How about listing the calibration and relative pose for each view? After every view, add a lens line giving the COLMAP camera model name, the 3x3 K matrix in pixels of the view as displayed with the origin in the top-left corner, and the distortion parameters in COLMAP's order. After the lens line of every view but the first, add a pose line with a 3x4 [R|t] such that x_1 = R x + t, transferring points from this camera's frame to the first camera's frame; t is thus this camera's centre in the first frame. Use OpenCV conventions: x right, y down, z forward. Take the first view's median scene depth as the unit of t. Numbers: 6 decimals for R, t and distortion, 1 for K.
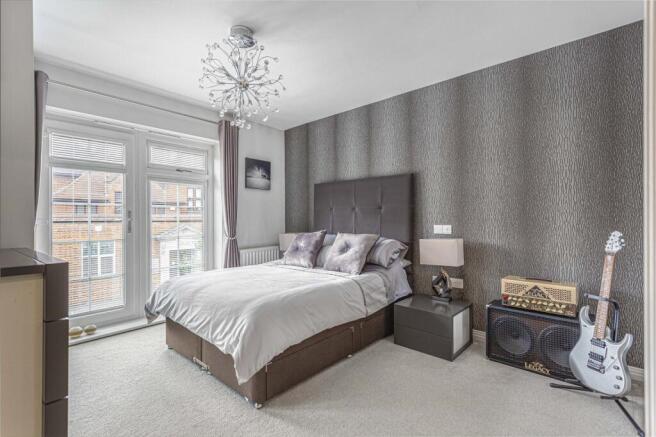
lens RADIAL K [[308.8, 0, 329.5], [0, 308.8, 217.6], [0, 0, 1]] dist [0.001718, 0.000824]
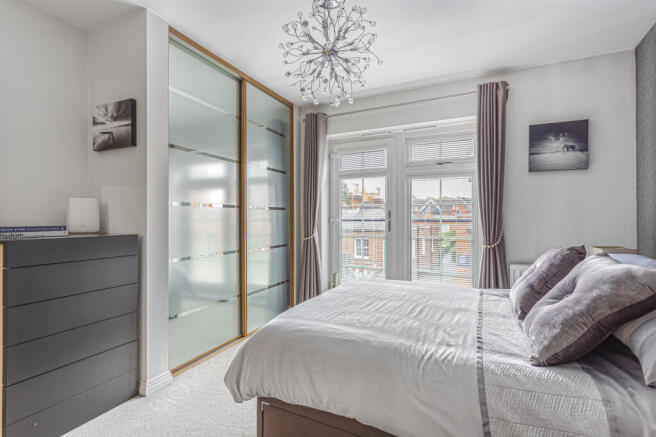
lens RADIAL K [[308.8, 0, 329.5], [0, 308.8, 217.6], [0, 0, 1]] dist [0.001718, 0.000824]
pose [[0.283885, -0.001176, -0.958858, 0.267724], [0.003875, 0.999992, -0.000080, 0.000225], [0.958851, -0.003692, 0.283887, 0.444541]]
